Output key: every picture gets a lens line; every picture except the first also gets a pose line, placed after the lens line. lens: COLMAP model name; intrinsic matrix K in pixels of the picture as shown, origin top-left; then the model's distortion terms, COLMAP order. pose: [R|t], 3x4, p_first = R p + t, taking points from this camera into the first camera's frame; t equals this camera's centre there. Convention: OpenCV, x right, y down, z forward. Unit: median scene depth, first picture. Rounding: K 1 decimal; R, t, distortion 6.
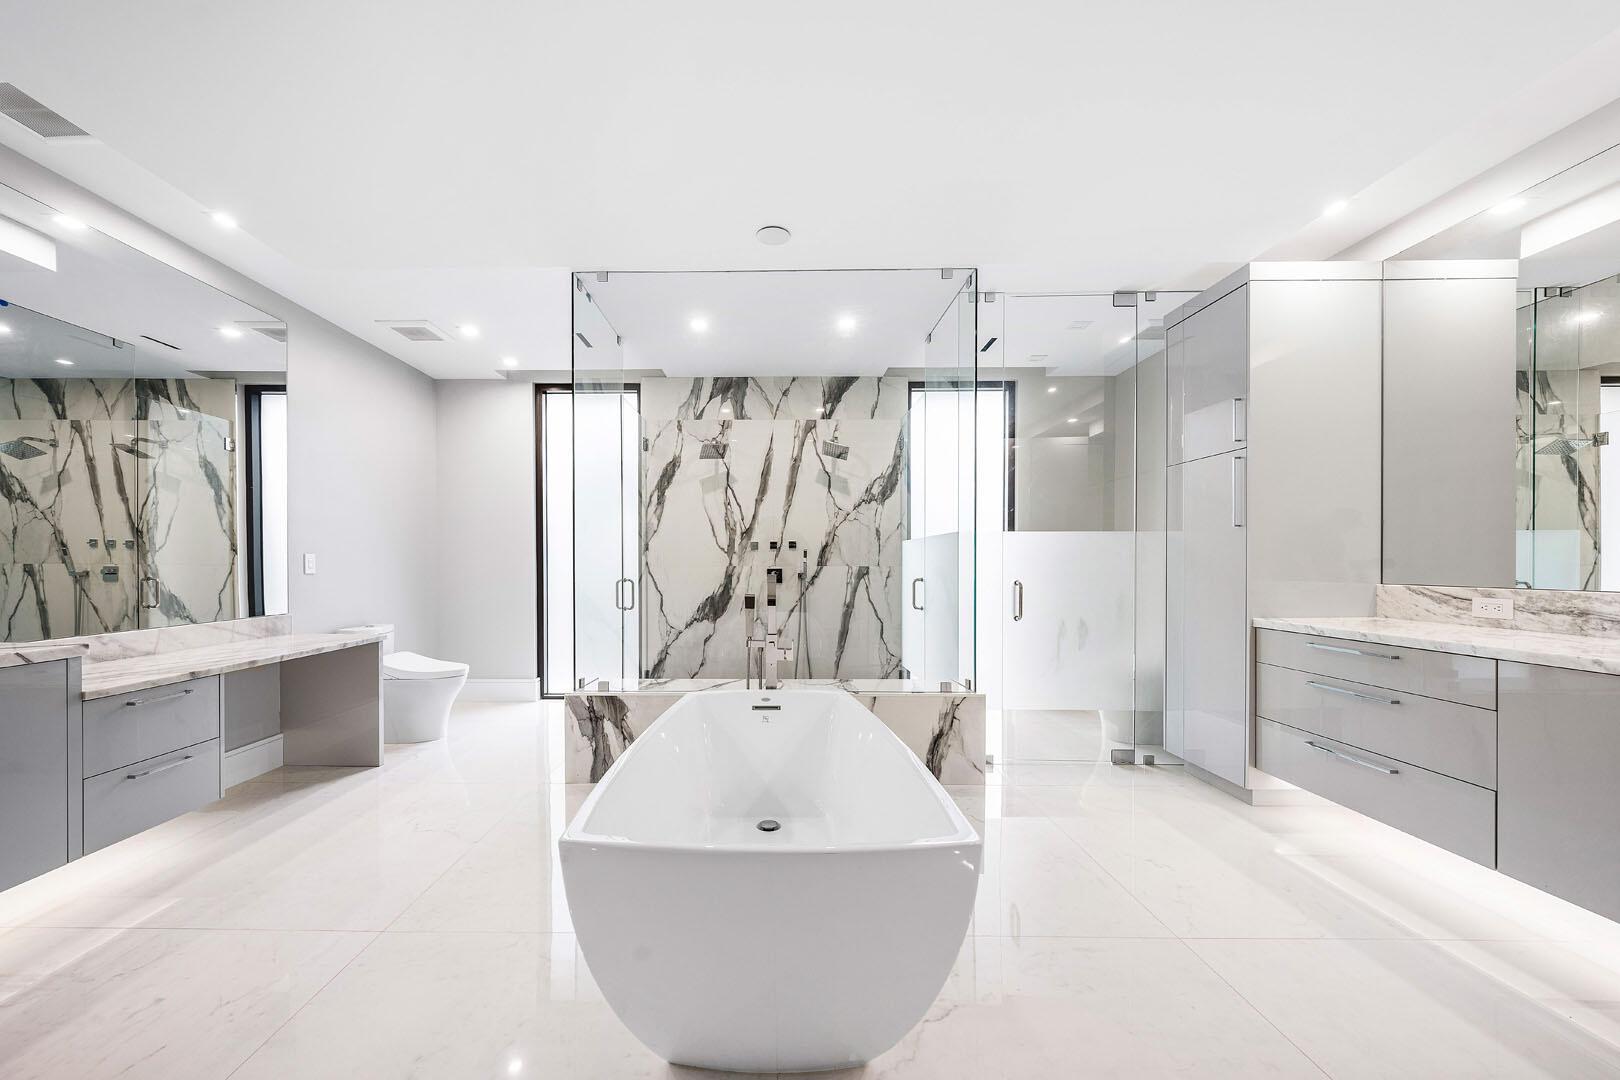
lens RADIAL K [[560.7, 0, 780.3], [0, 560.7, 563.7], [0, 0, 1]] dist [-0.003190, 0.000728]
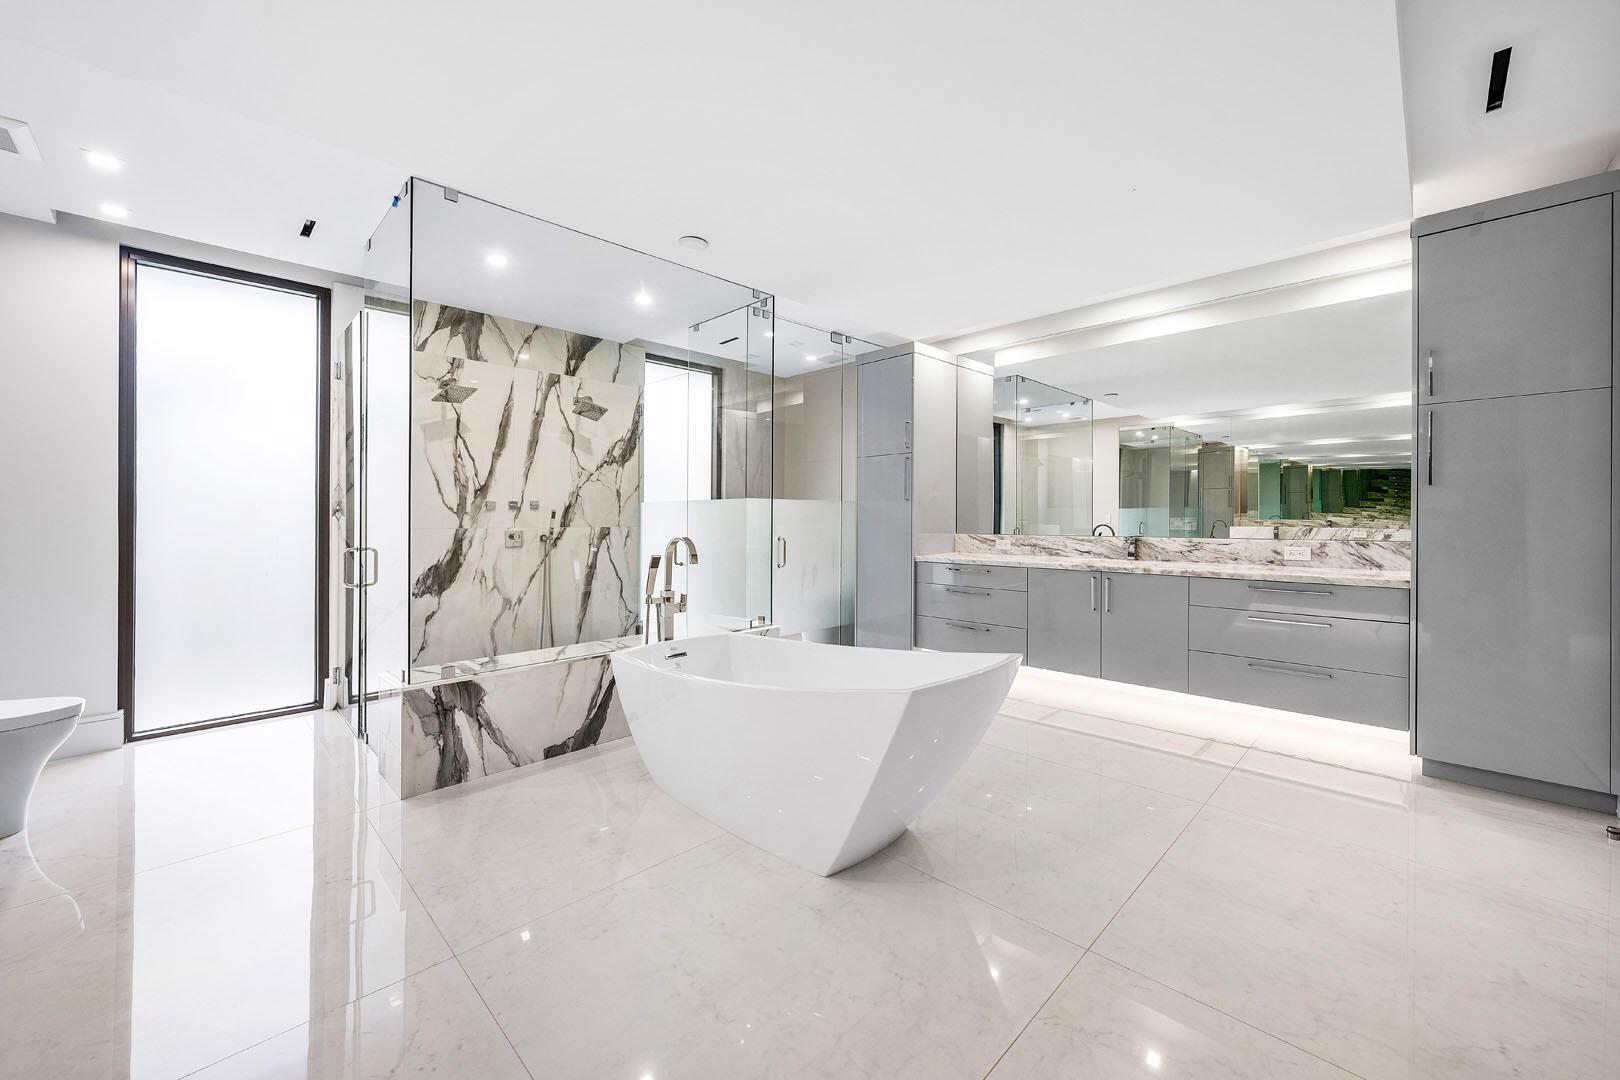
lens RADIAL K [[610.2, 0, 786.4], [0, 610.2, 515.6], [0, 0, 1]] dist [0.007486, -0.000155]
pose [[0.719606, 0.000249, 0.694383, -0.382329], [0.004985, 0.999972, -0.005525, -0.008022], [-0.694365, 0.007438, 0.719584, -0.018950]]
